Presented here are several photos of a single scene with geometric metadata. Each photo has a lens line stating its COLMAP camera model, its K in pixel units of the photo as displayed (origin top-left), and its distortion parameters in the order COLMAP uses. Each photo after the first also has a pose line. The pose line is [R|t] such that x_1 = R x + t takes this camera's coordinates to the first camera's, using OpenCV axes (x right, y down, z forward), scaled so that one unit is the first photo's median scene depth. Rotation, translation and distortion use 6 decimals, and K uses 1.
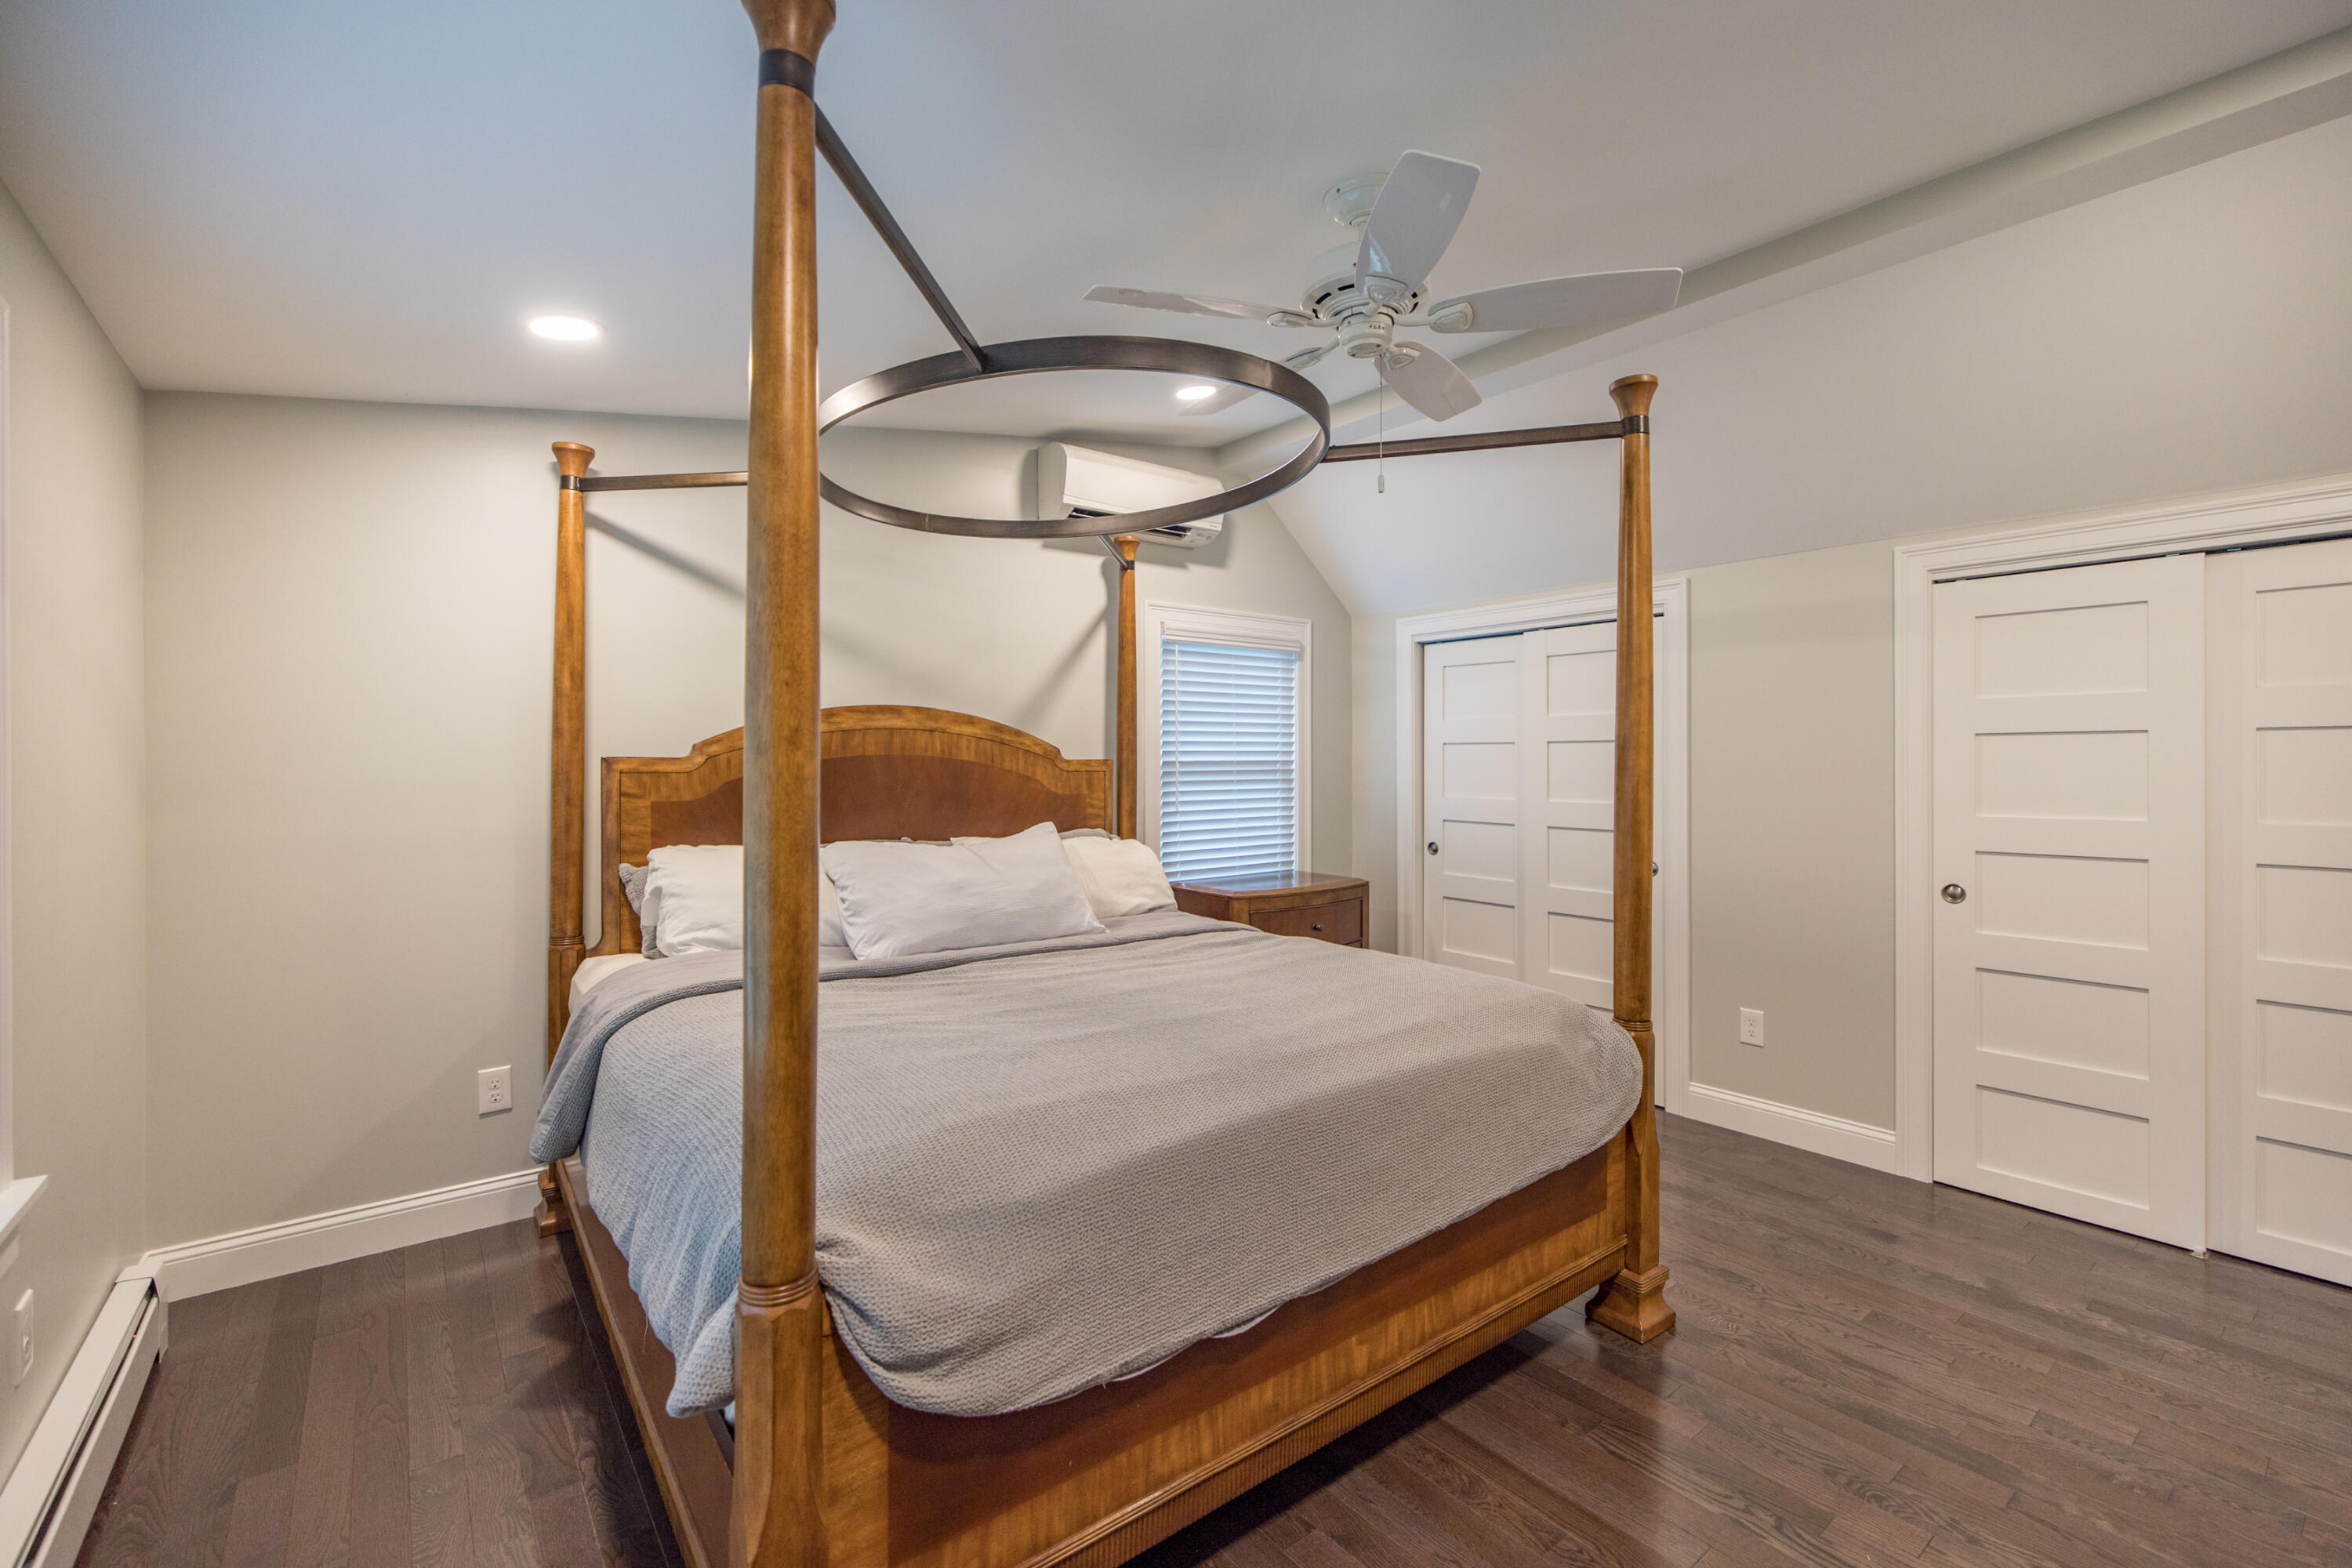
lens RADIAL K [[1000.2, 0, 1178.3], [0, 1000.2, 770.2], [0, 0, 1]] dist [0.000445, -0.000411]
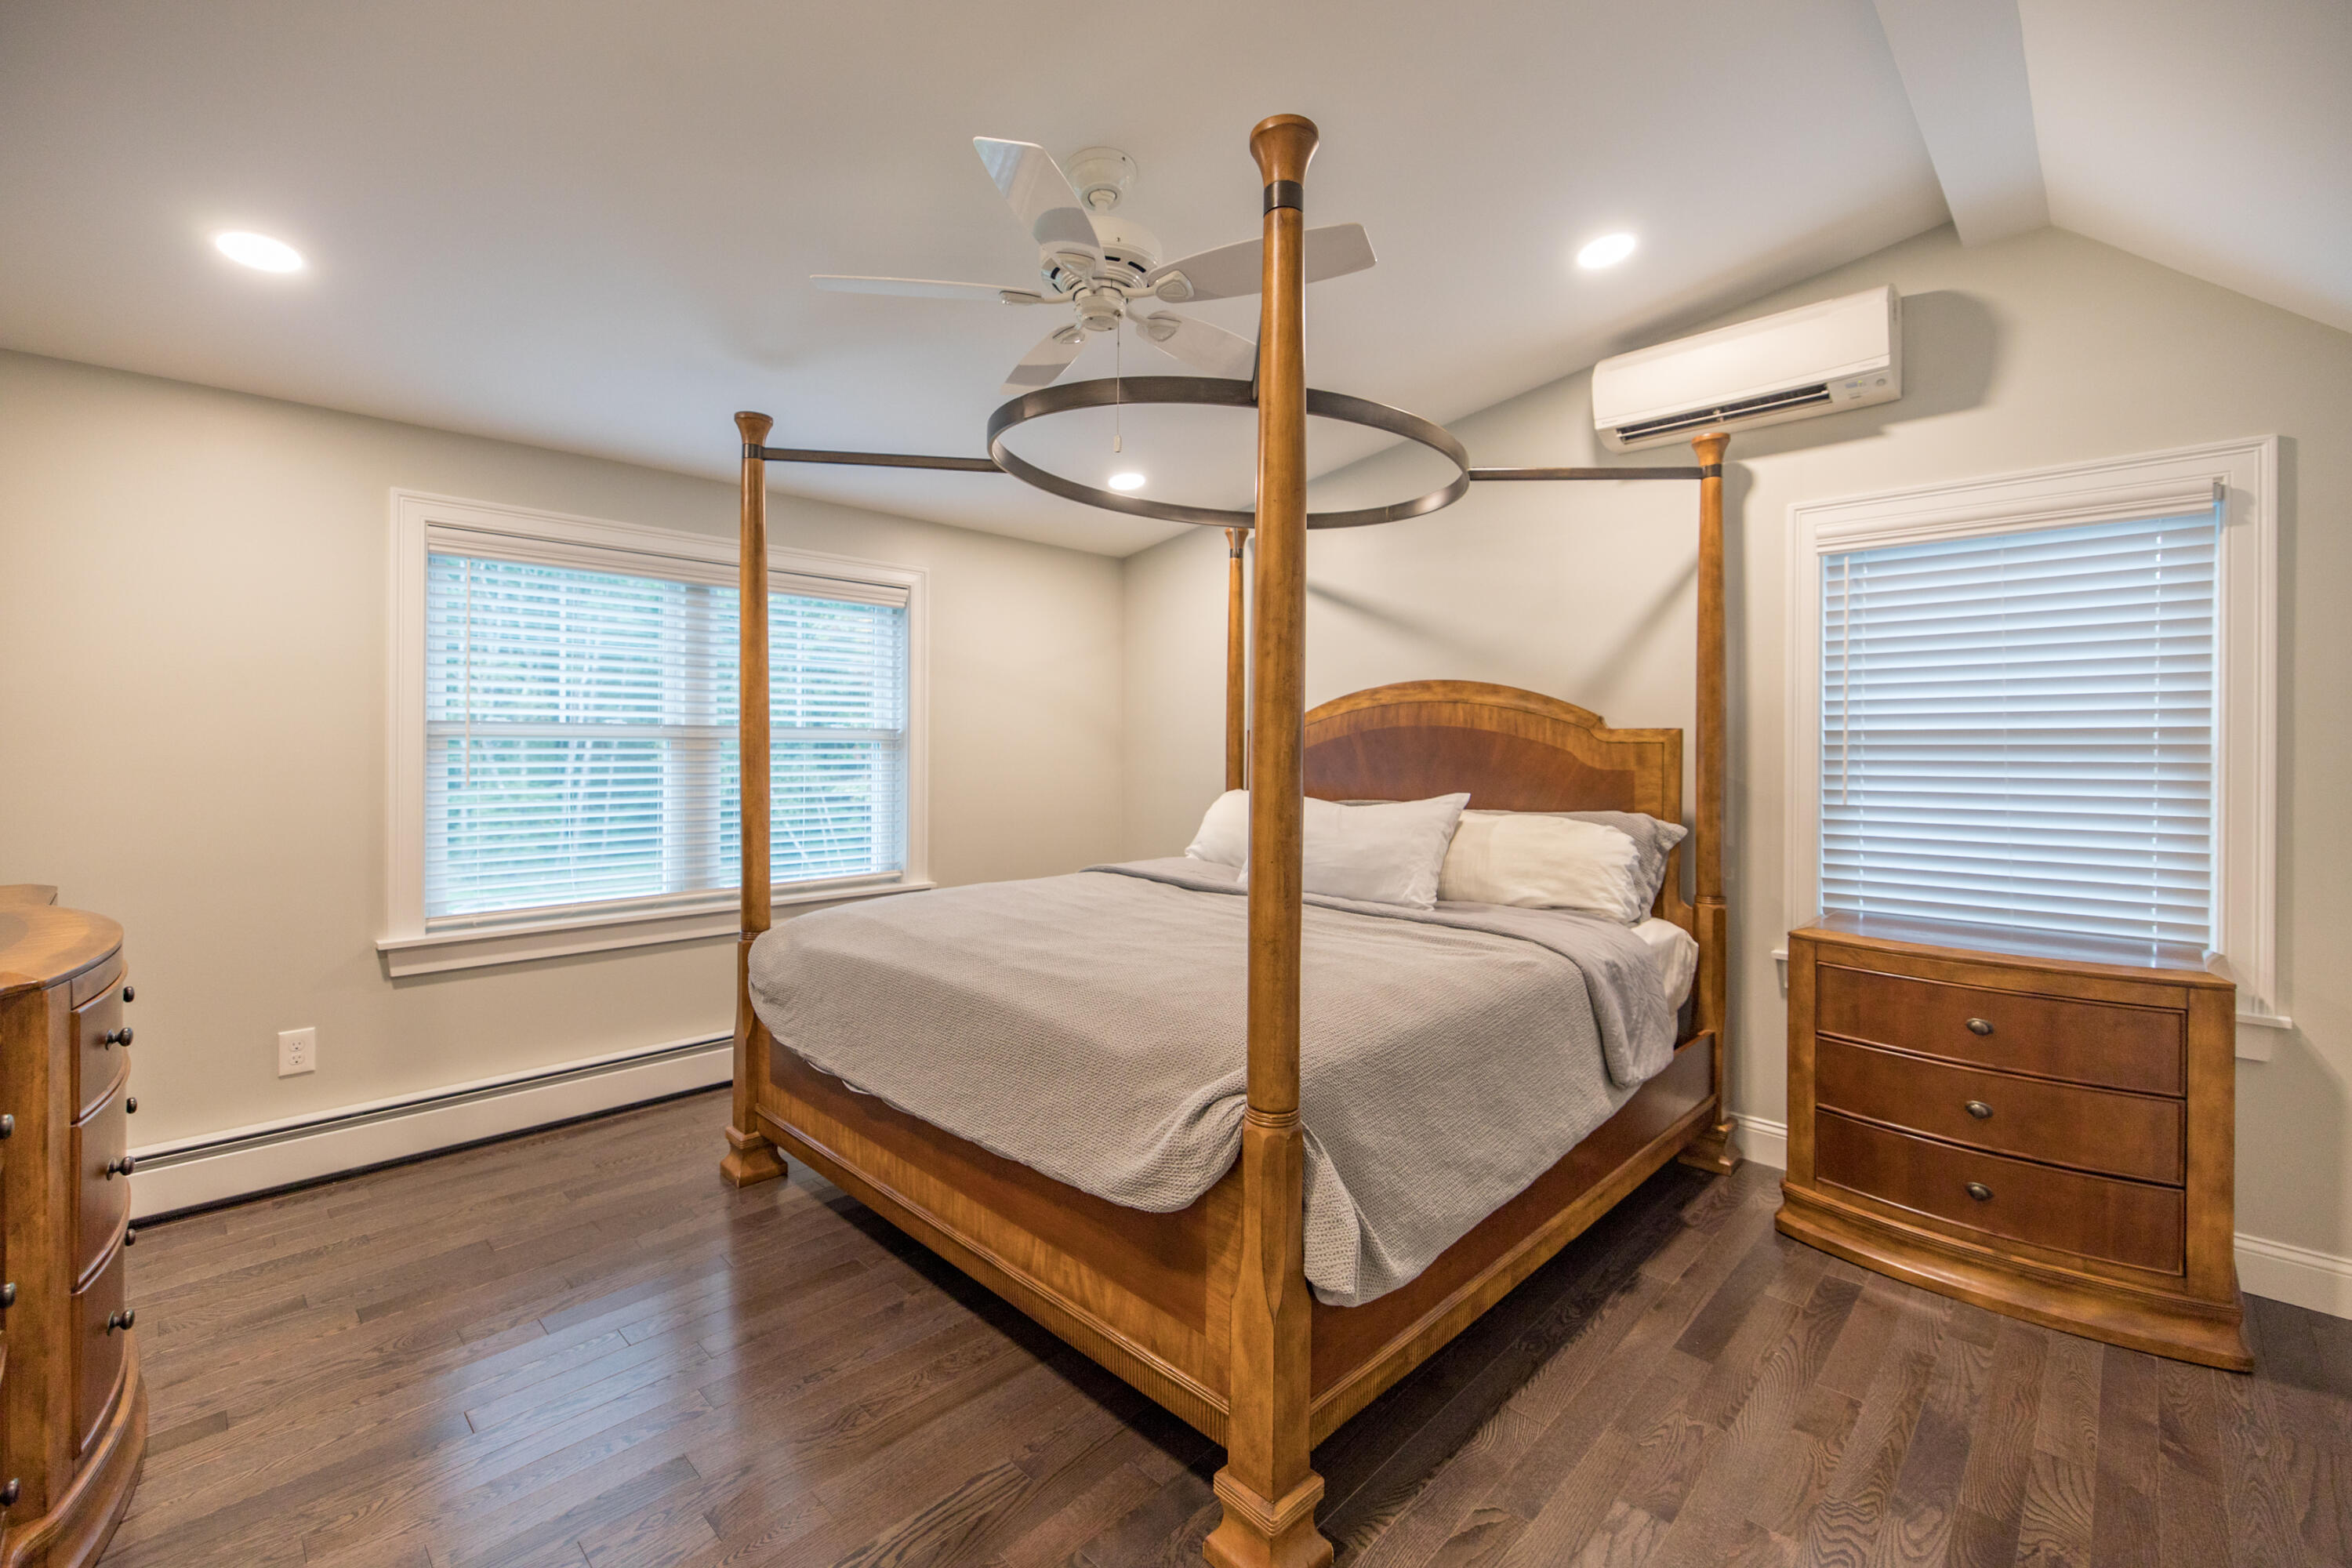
lens RADIAL K [[1000.2, 0, 1187.7], [0, 1000.2, 748.8], [0, 0, 1]] dist [0.000445, -0.000411]
pose [[0.136944, 0.005806, -0.990562, 0.752269], [-0.013831, 0.999897, 0.003948, 0.008909], [0.990482, 0.013159, 0.137010, 0.584731]]
